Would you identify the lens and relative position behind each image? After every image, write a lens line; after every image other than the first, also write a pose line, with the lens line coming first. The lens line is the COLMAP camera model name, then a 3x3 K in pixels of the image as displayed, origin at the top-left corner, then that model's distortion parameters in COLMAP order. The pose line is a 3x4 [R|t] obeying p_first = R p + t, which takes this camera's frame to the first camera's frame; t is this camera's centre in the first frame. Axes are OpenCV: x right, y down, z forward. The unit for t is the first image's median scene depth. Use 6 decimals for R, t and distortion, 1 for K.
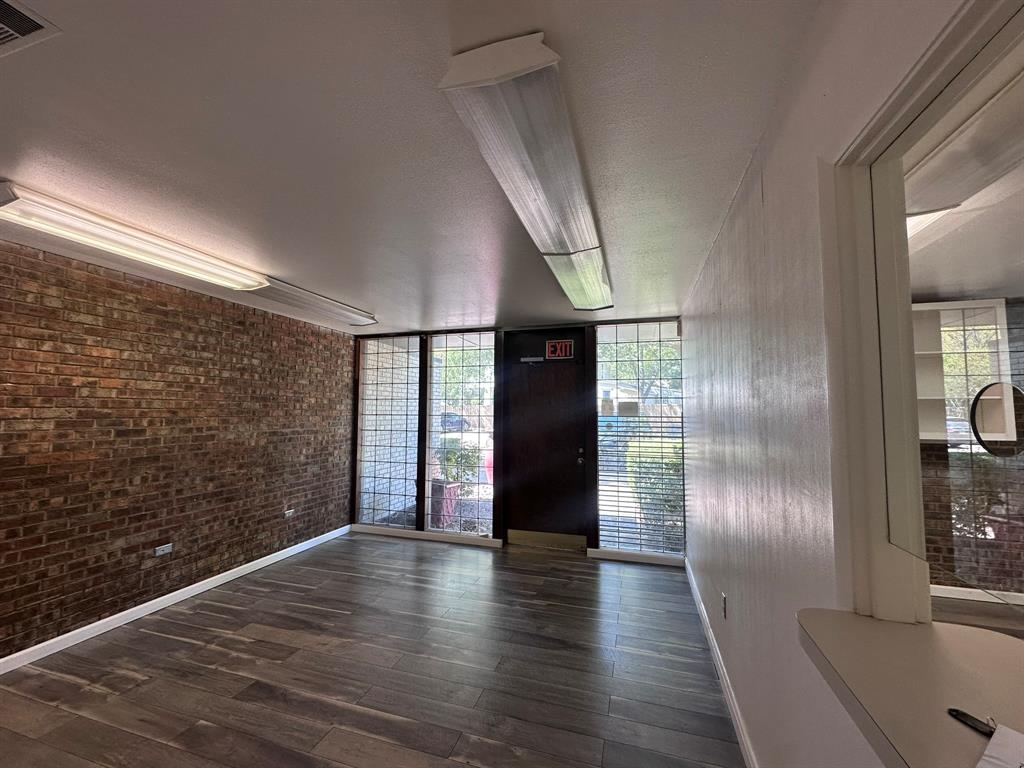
lens RADIAL K [[408.8, 0, 513.3], [0, 408.8, 384.6], [0, 0, 1]] dist [-0.003558, 0.000341]
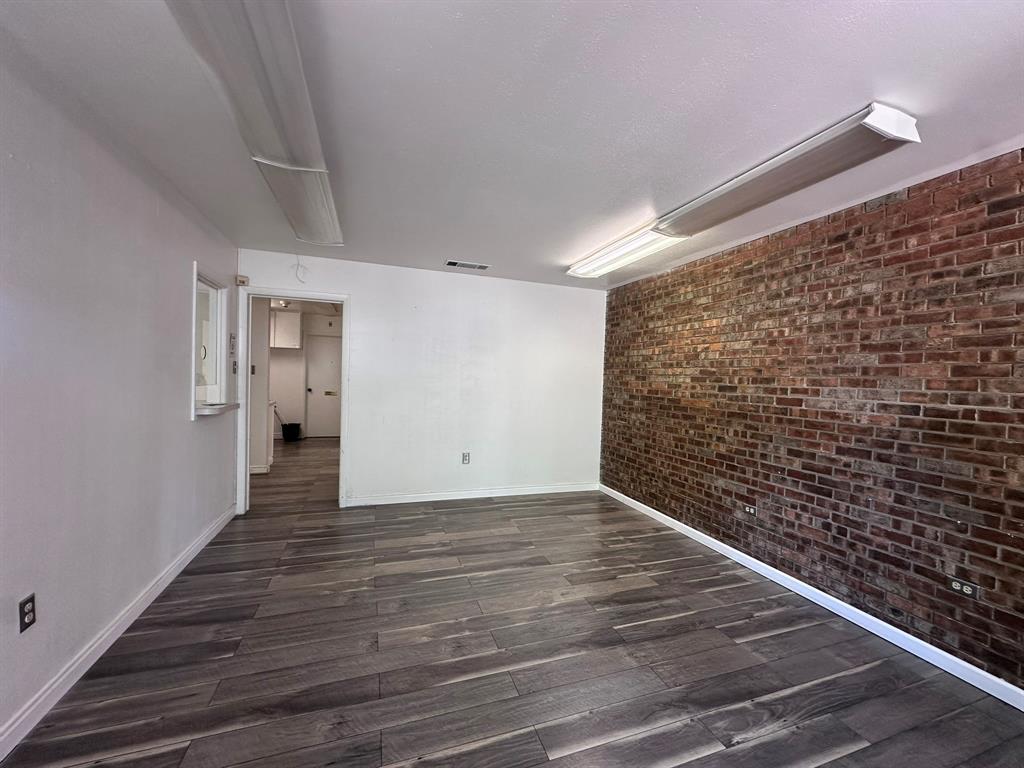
lens RADIAL K [[408.8, 0, 513.3], [0, 408.8, 384.6], [0, 0, 1]] dist [-0.003558, 0.000341]
pose [[-0.809117, -0.019147, -0.587336, 0.203033], [0.003264, 0.999307, -0.037074, 0.144406], [0.587639, -0.031914, -0.808494, 1.543217]]
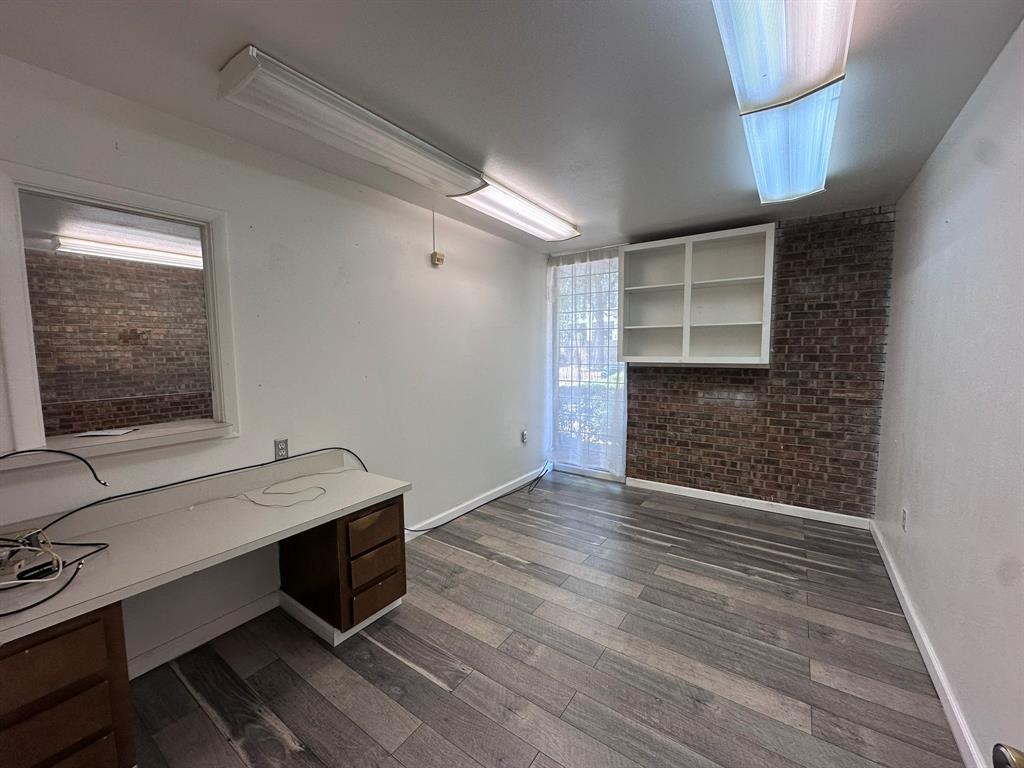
lens RADIAL K [[408.8, 0, 513.3], [0, 408.8, 384.6], [0, 0, 1]] dist [-0.003558, 0.000341]
pose [[0.952100, 0.014725, -0.305432, 0.959635], [0.032535, 0.988292, 0.149063, 0.011792], [0.304051, -0.151861, 0.940474, -0.214923]]
